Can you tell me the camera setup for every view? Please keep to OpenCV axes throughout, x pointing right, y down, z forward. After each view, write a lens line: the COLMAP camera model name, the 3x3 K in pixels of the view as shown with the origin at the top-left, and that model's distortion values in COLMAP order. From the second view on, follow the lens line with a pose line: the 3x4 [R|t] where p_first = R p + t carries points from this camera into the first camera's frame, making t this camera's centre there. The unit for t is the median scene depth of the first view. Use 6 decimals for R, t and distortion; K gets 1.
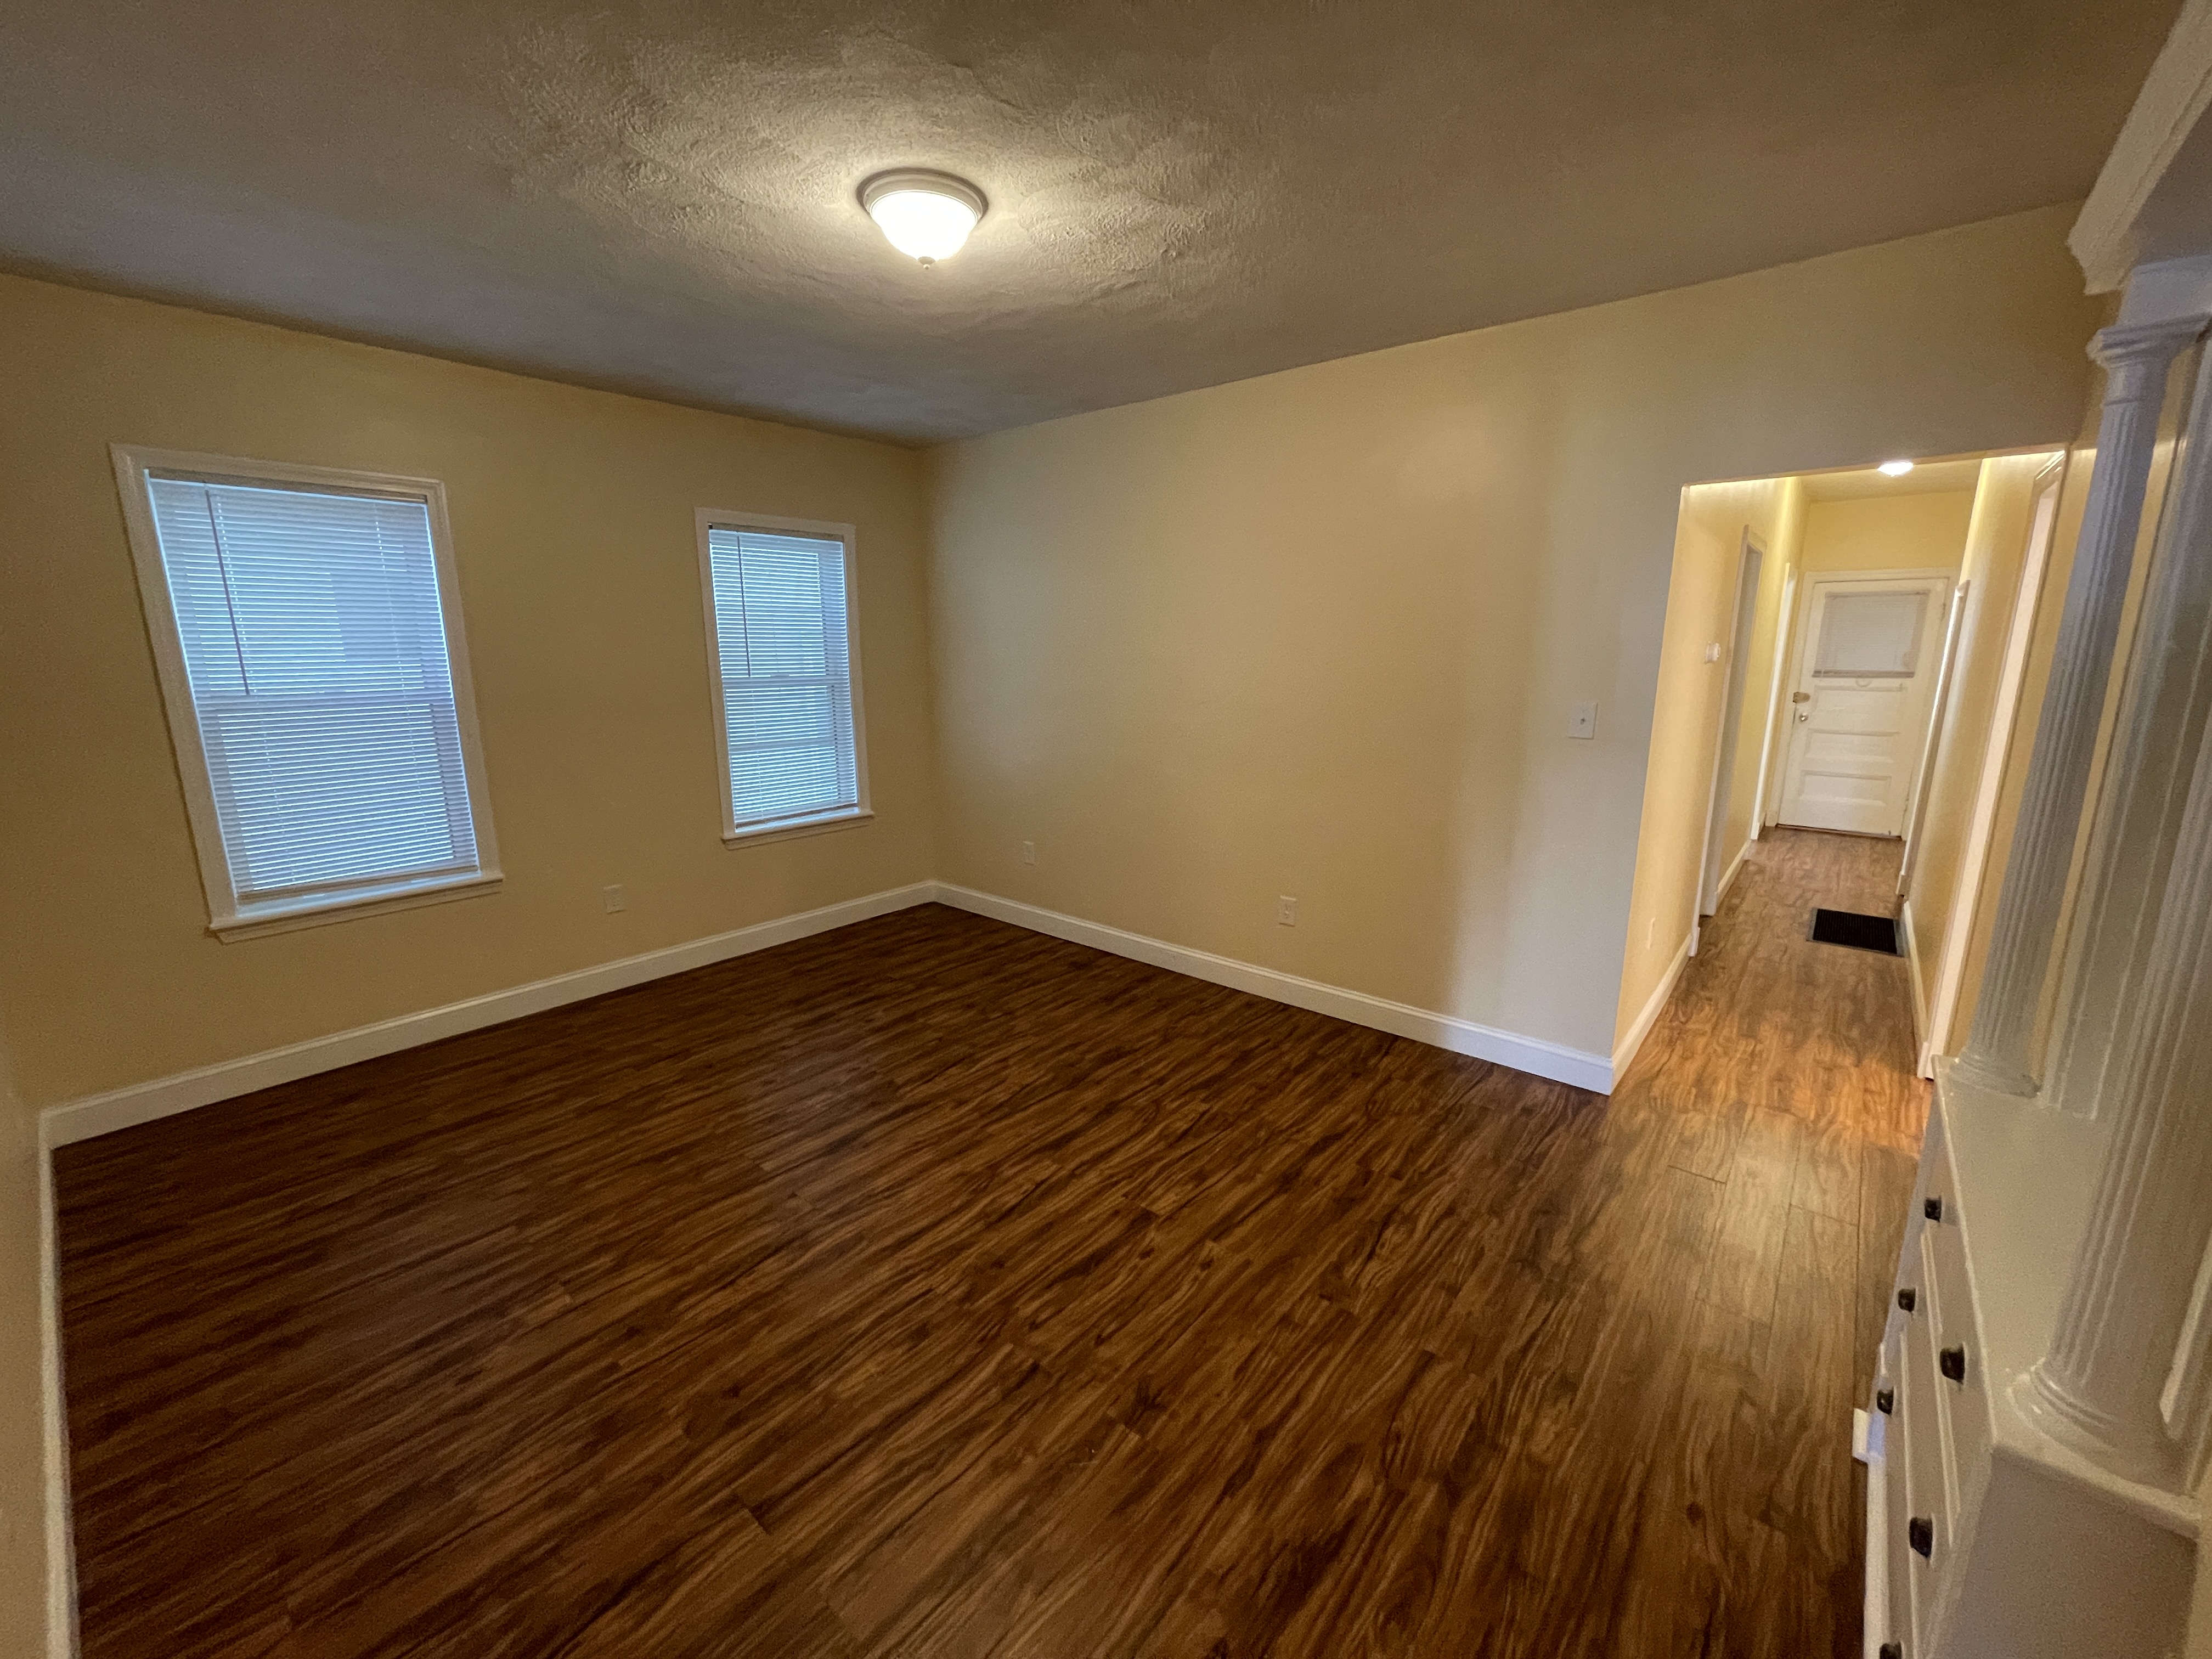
lens RADIAL K [[889.7, 0, 1097.8], [0, 889.7, 827.2], [0, 0, 1]] dist [-0.004506, 0.000912]
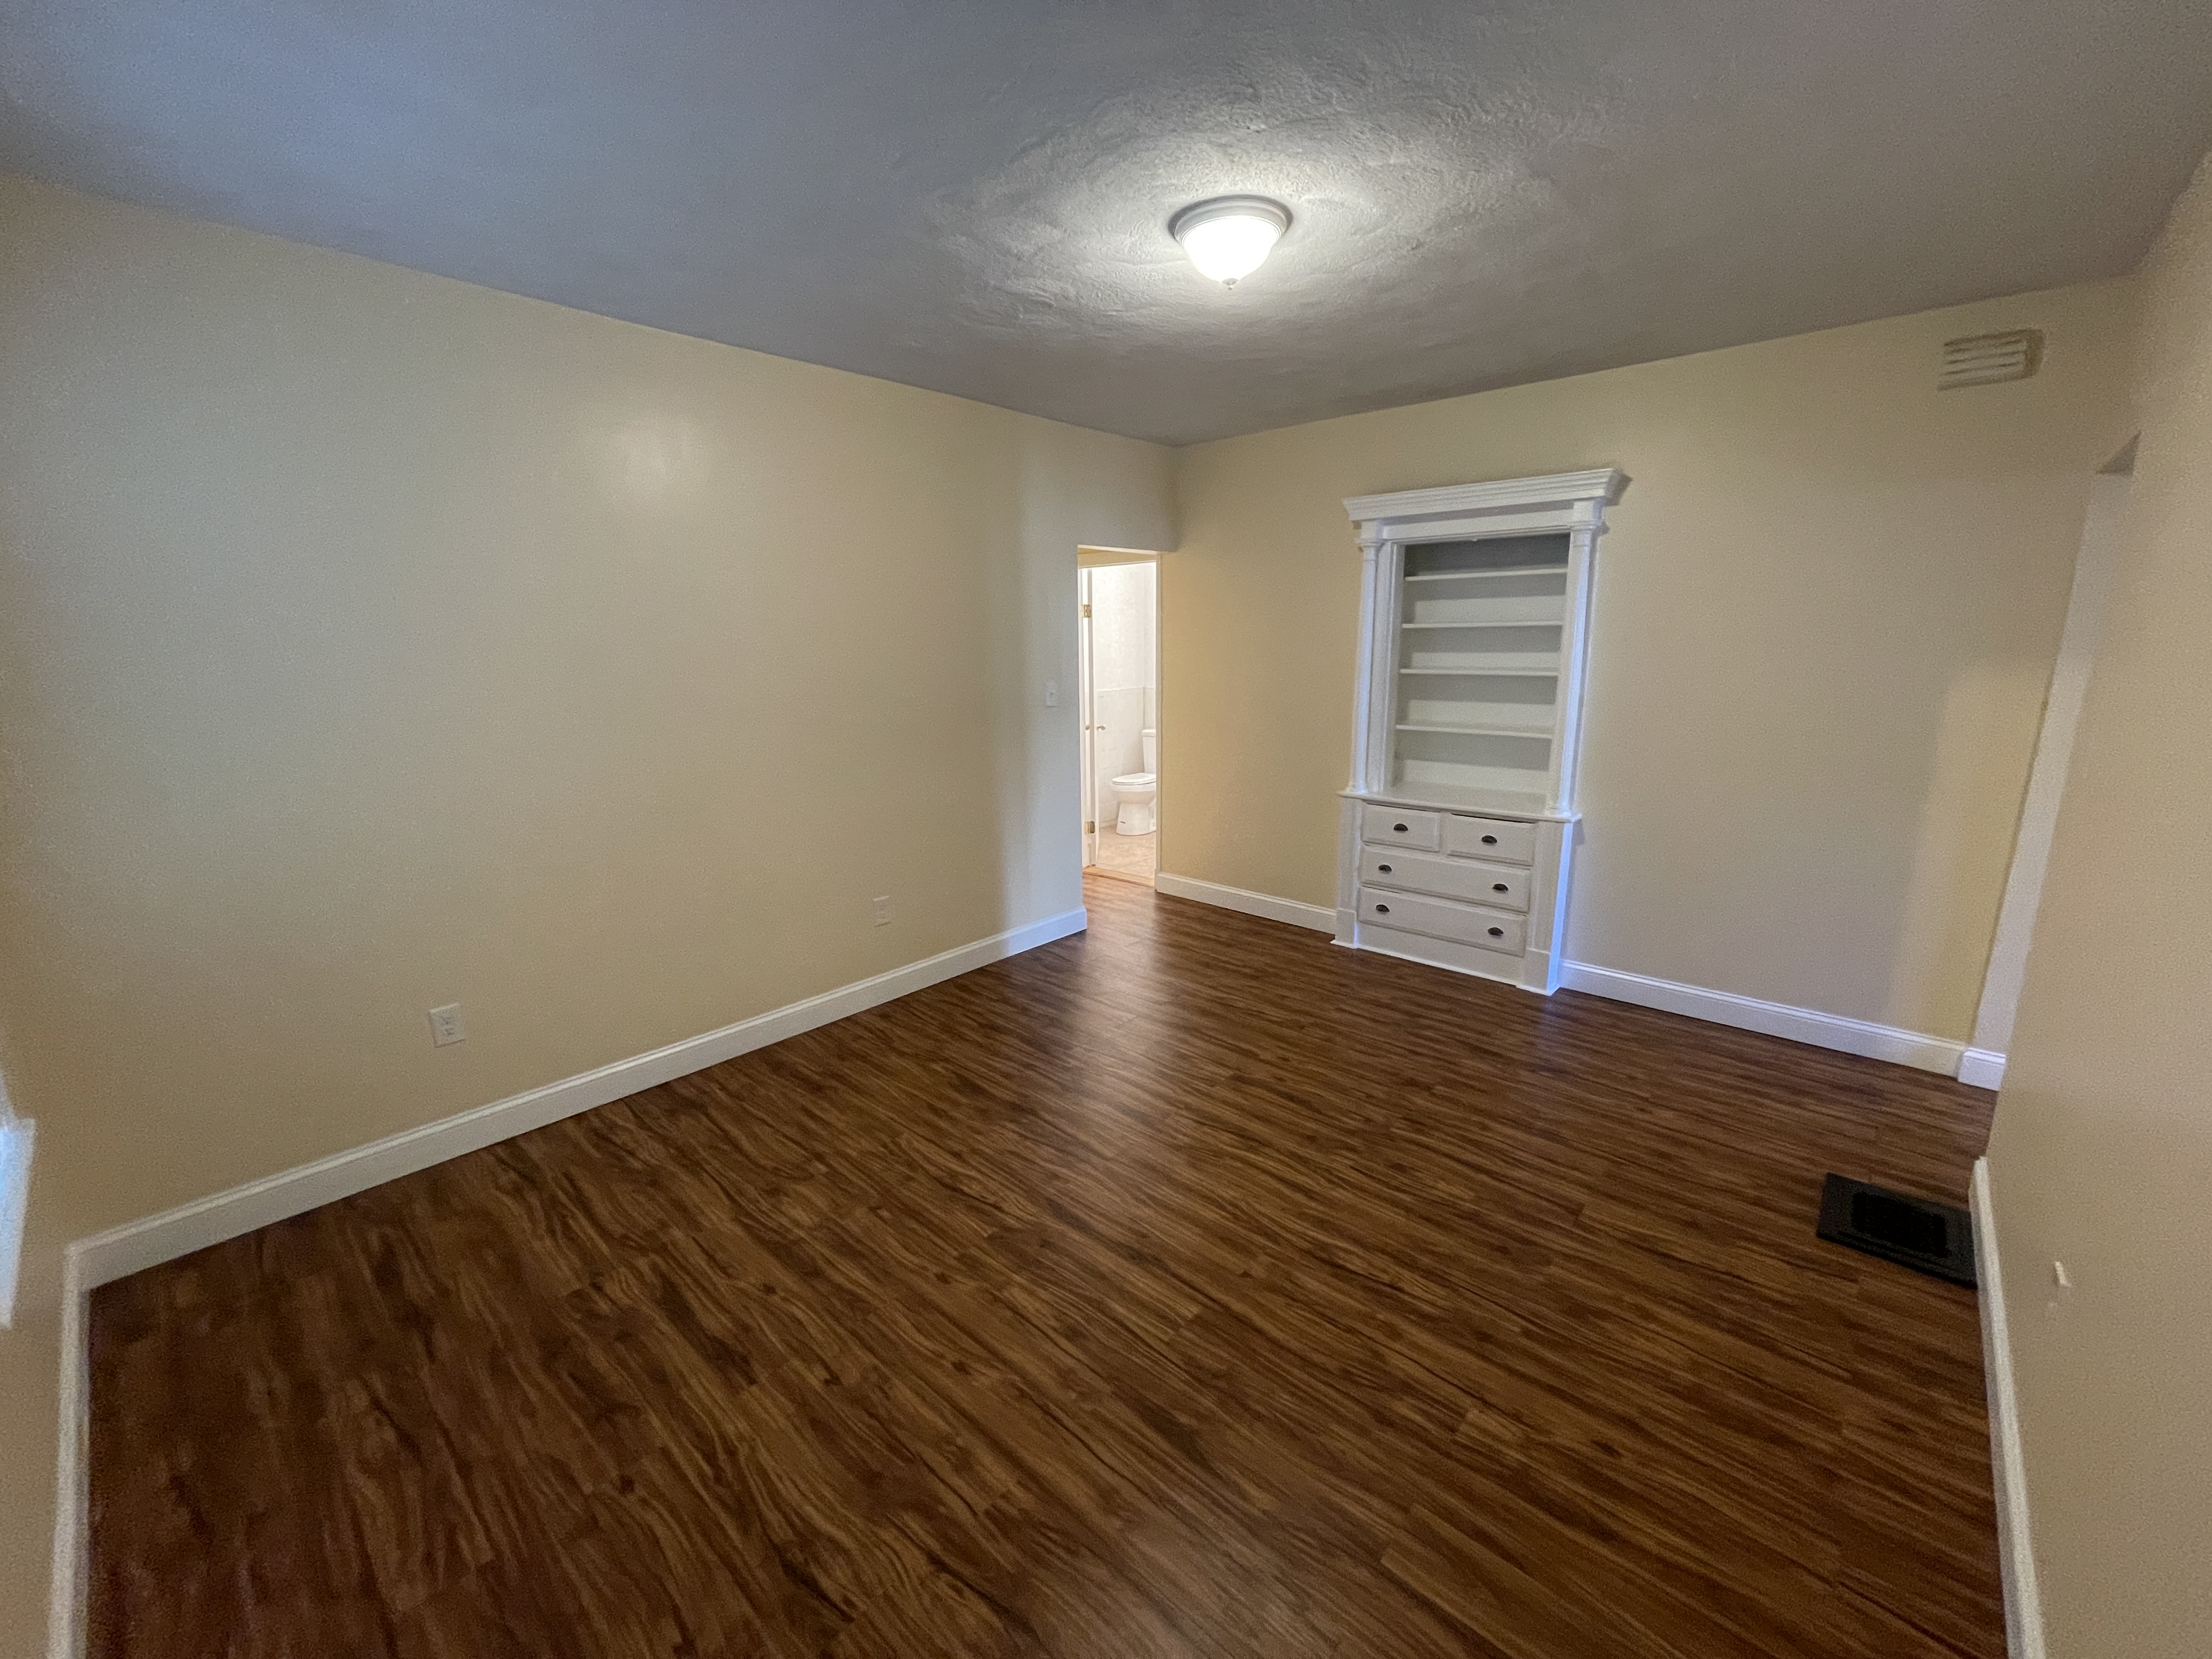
lens RADIAL K [[889.7, 0, 1097.8], [0, 889.7, 827.2], [0, 0, 1]] dist [-0.004506, 0.000912]
pose [[0.031890, -0.211735, 0.976807, -0.981775], [0.217115, 0.955435, 0.200015, -0.192541], [-0.975625, 0.205701, 0.076440, 0.865662]]
